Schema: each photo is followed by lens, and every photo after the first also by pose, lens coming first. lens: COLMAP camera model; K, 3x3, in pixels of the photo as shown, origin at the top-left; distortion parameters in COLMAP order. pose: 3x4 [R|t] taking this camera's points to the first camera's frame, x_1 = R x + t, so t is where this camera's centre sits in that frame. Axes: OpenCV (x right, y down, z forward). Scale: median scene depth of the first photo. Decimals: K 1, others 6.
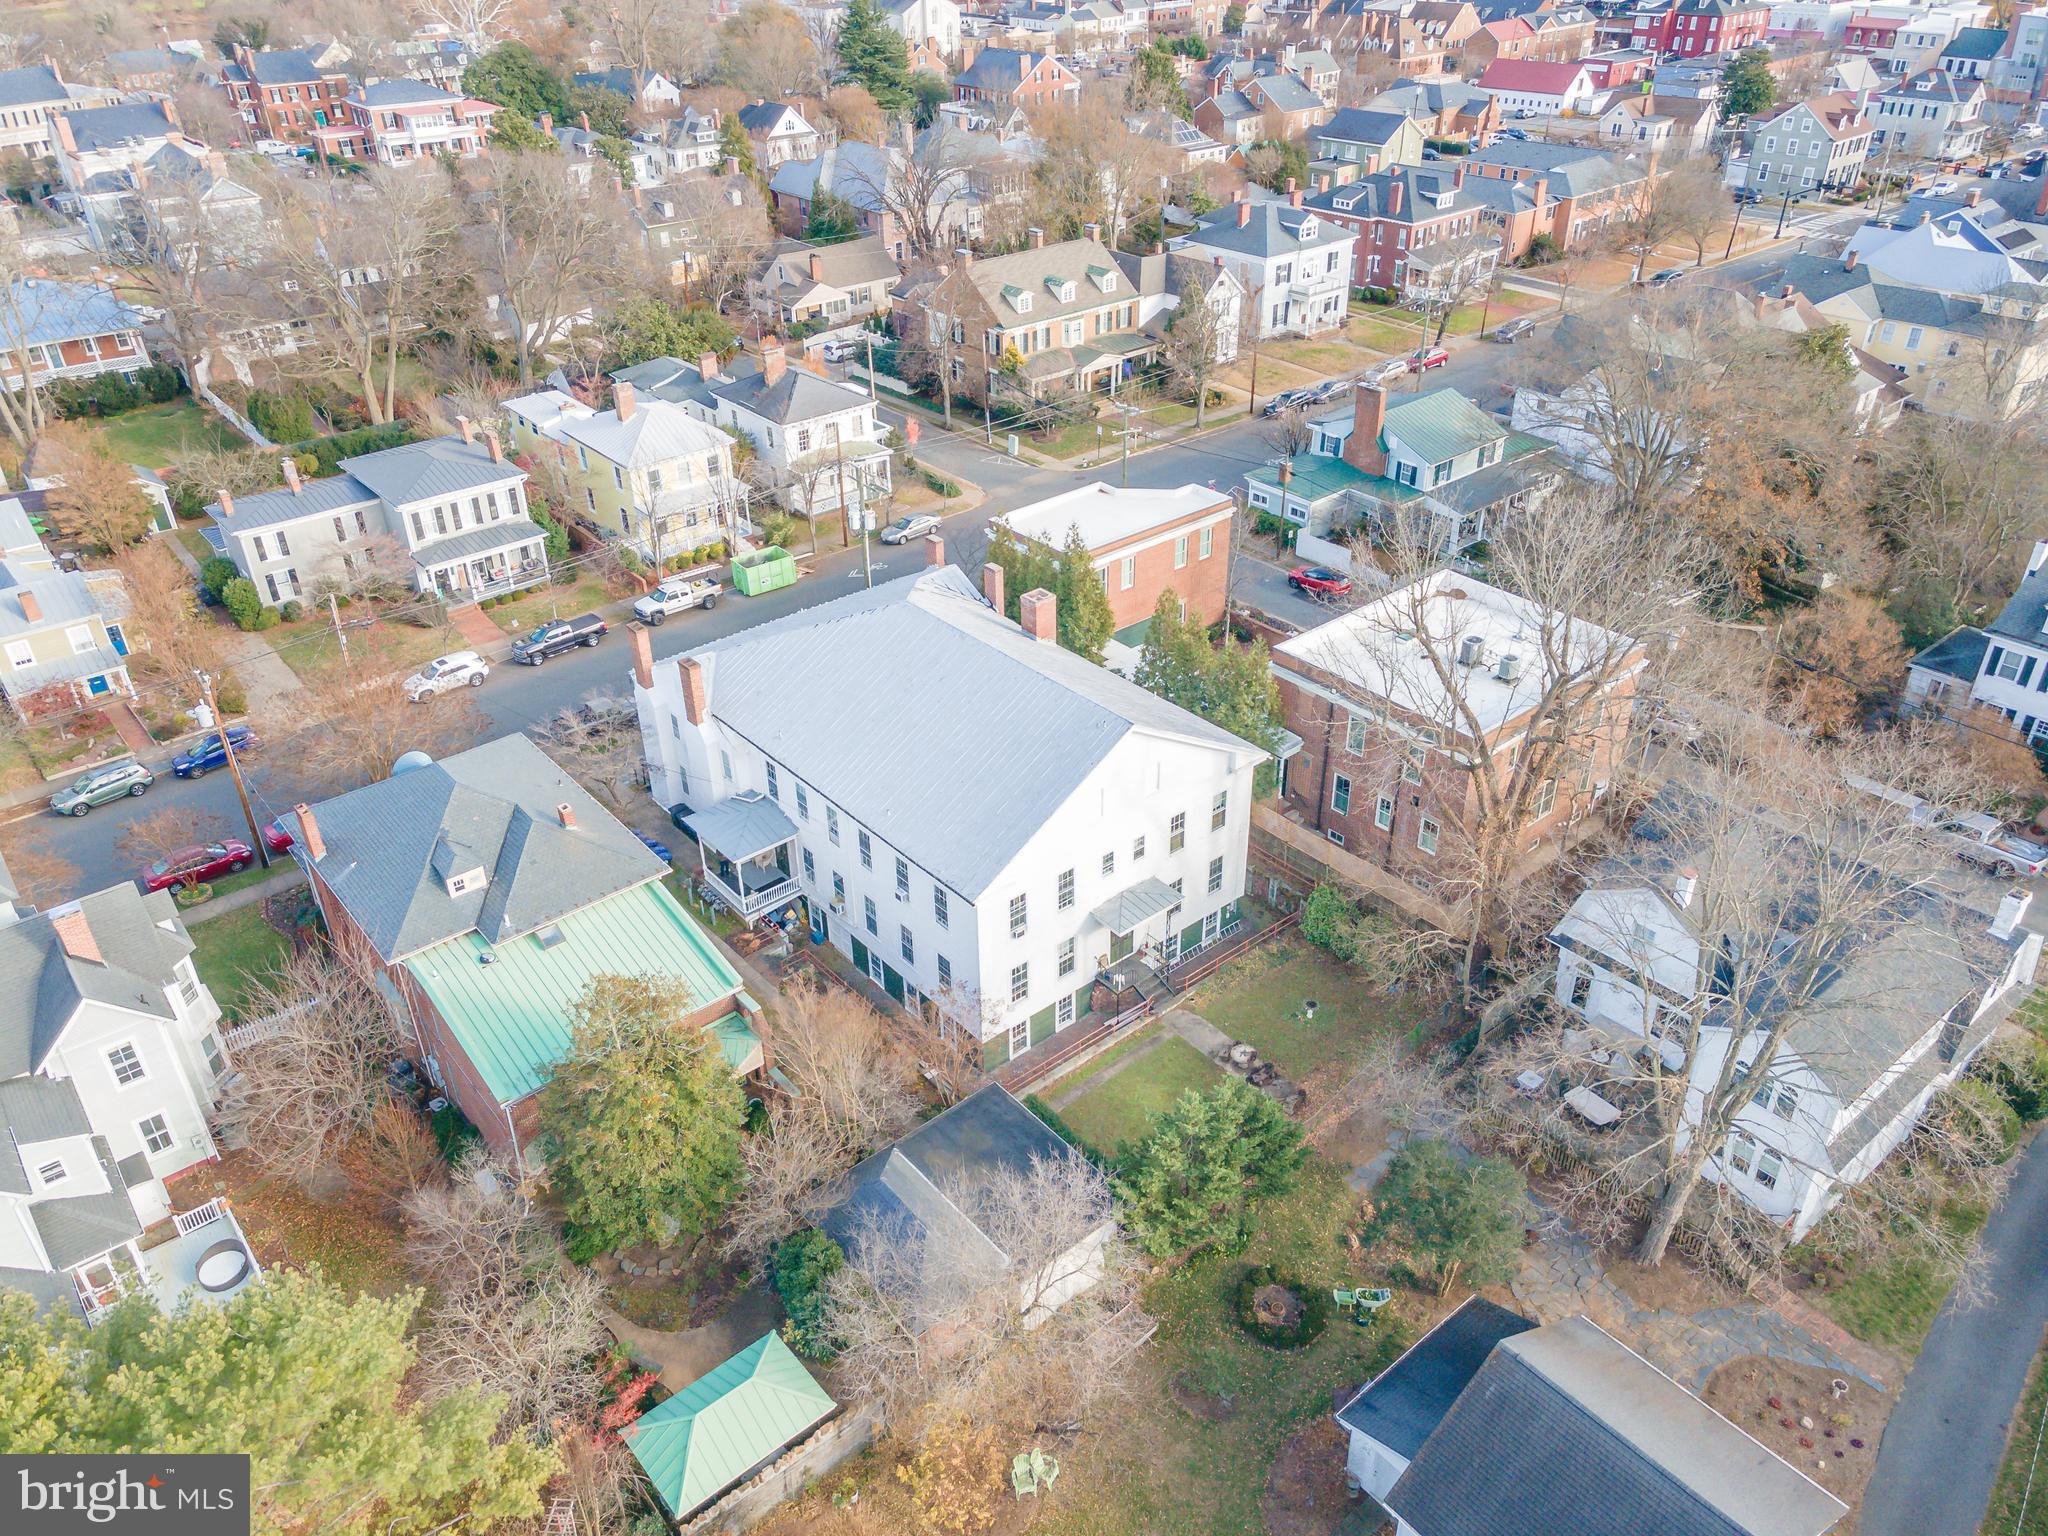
lens RADIAL K [[1469.9, 0, 1024.0], [0, 1469.9, 768.0], [0, 0, 1]] dist [0.034545, 0.003629]
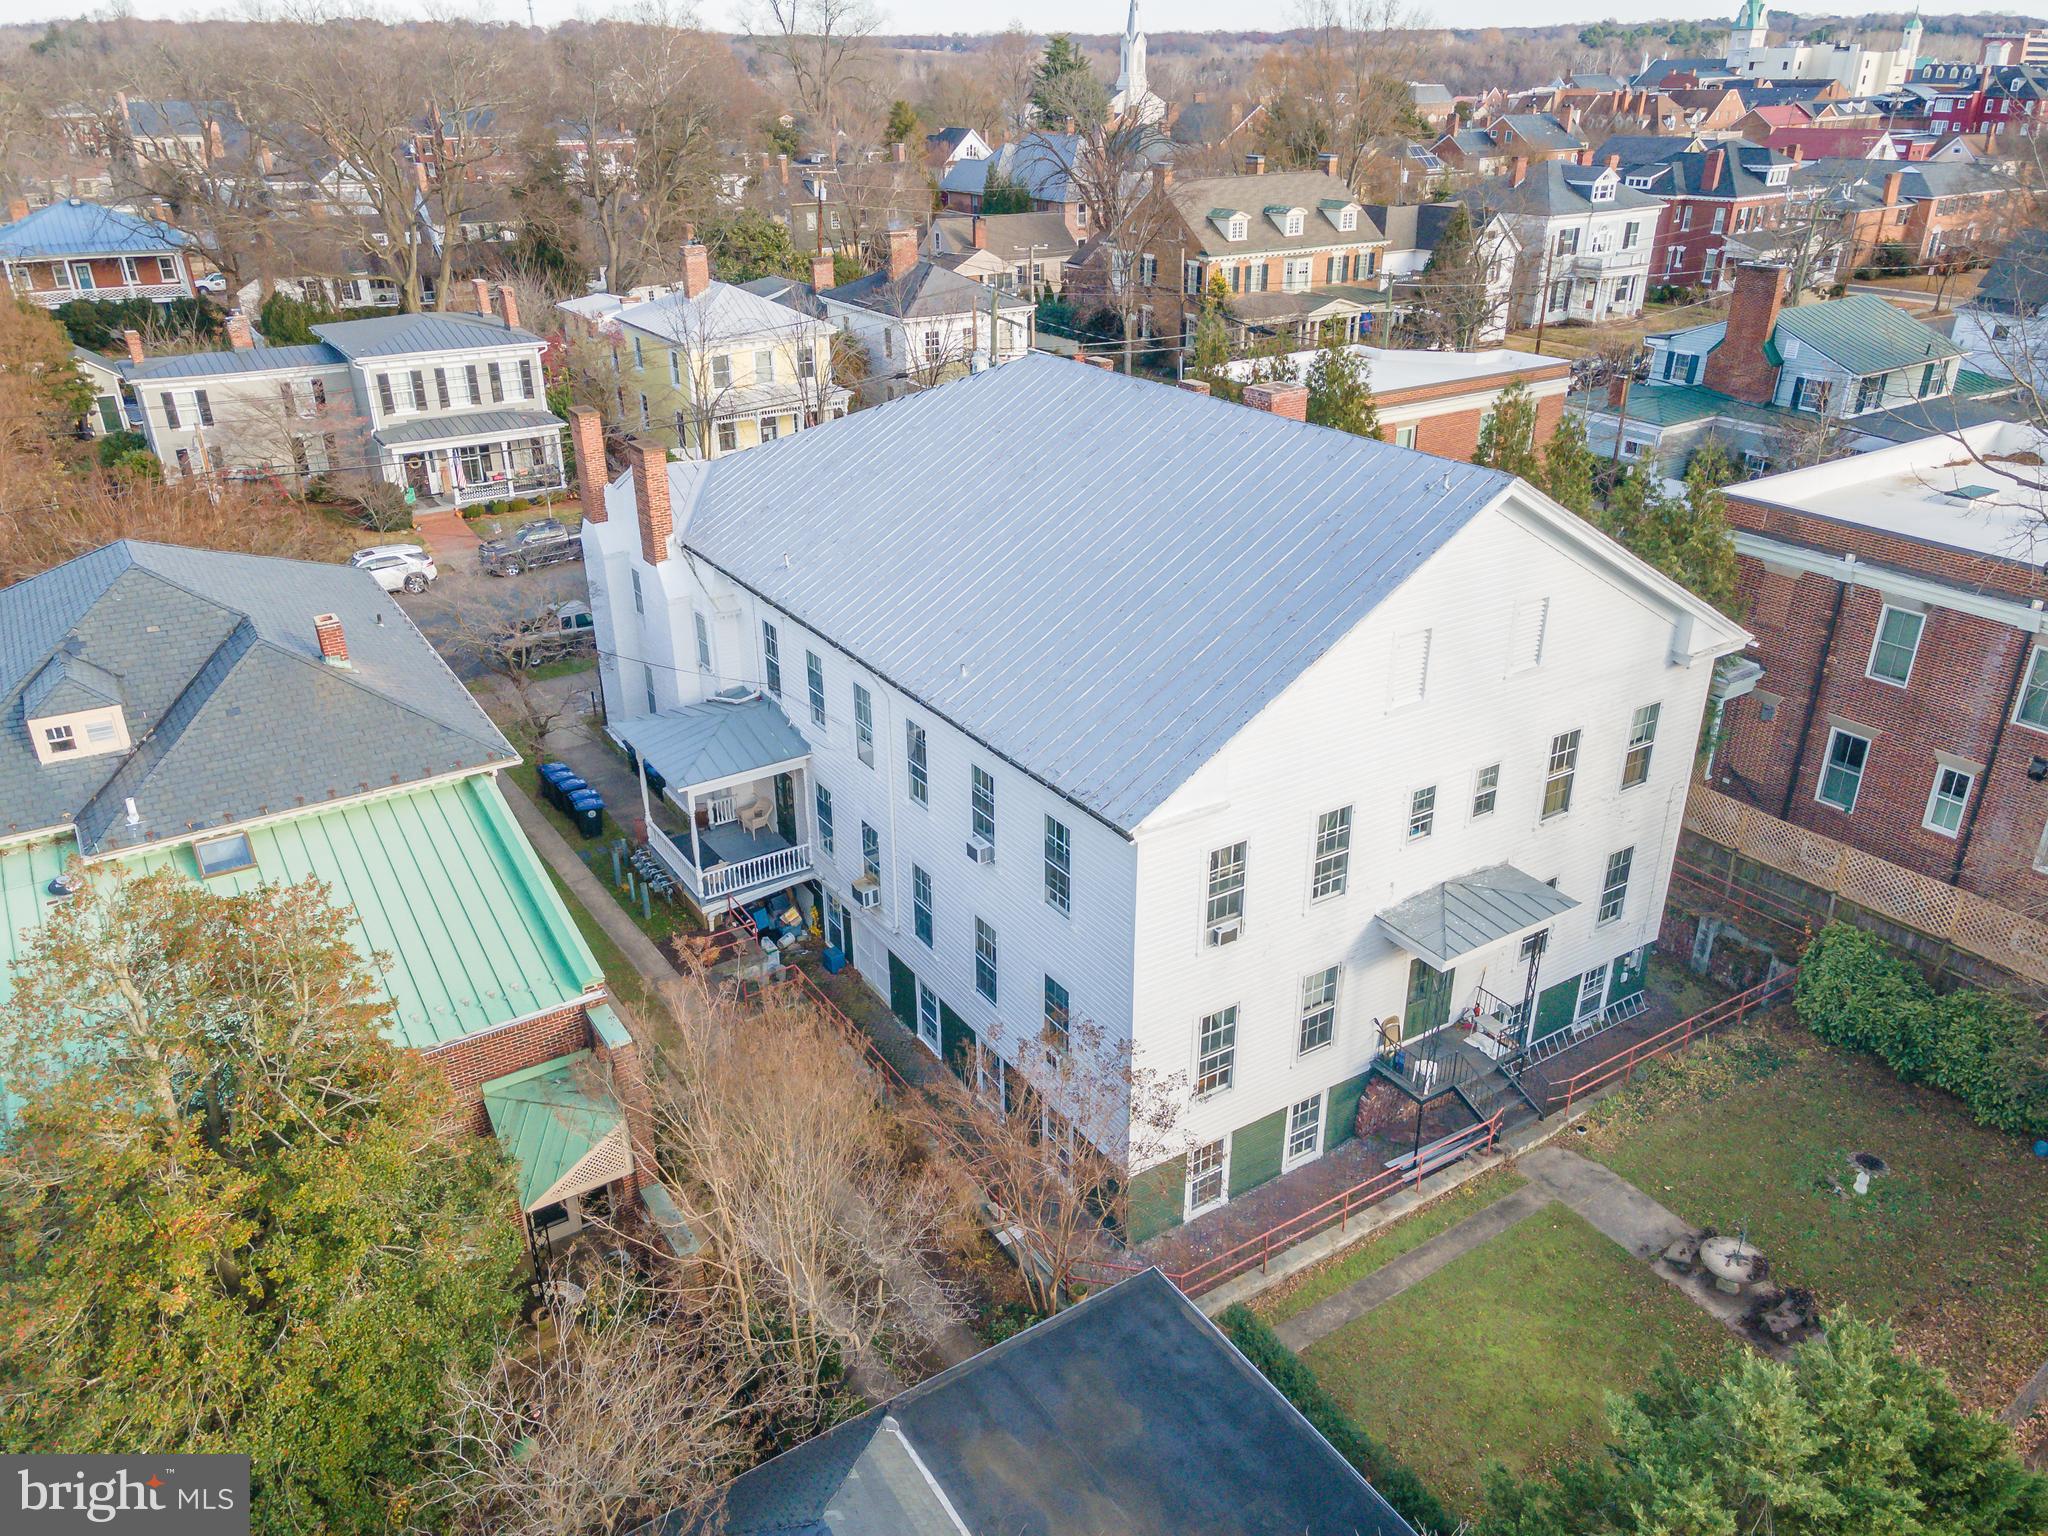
lens RADIAL K [[1489.5, 0, 1024.0], [0, 1489.5, 768.0], [0, 0, 1]] dist [0.007037, 0.055050]
pose [[0.992211, 0.062603, -0.107692, -0.011687], [-0.073996, 0.991686, -0.105275, 0.071146], [0.100206, 0.112423, 0.988595, 0.332952]]
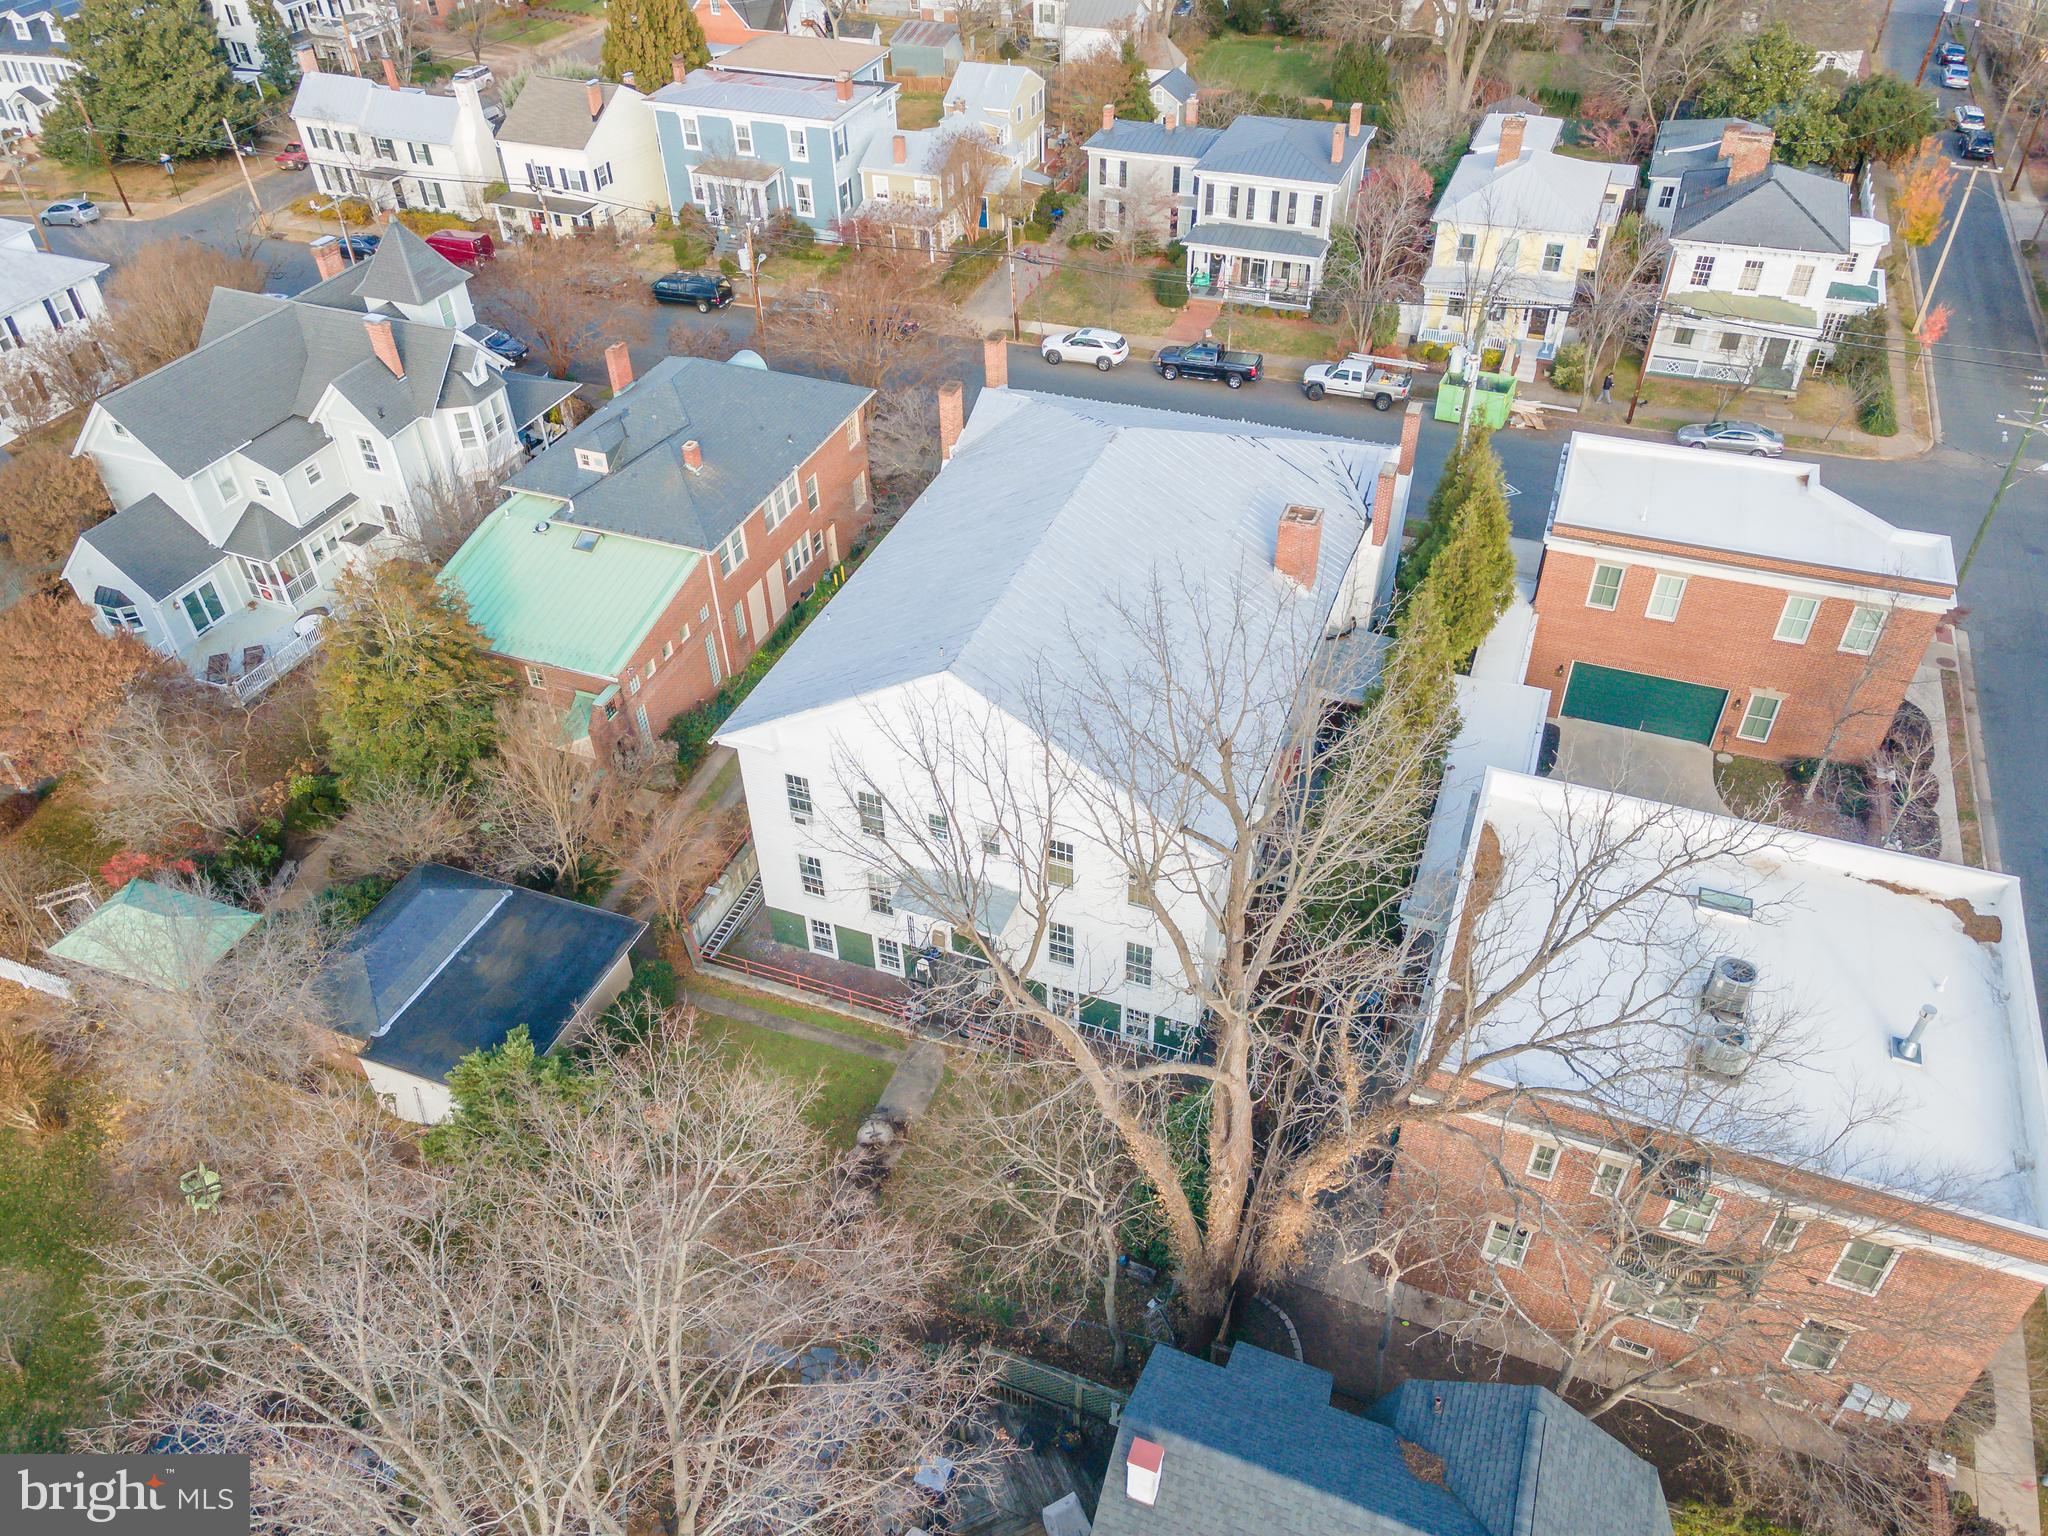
lens RADIAL K [[1469.9, 0, 1024.0], [0, 1469.9, 768.0], [0, 0, 1]] dist [0.034545, 0.003629]
pose [[0.484101, 0.569958, -0.663923, 0.358519], [-0.450336, 0.812843, 0.369438, -0.164321], [0.750229, 0.120143, 0.650171, 0.350227]]
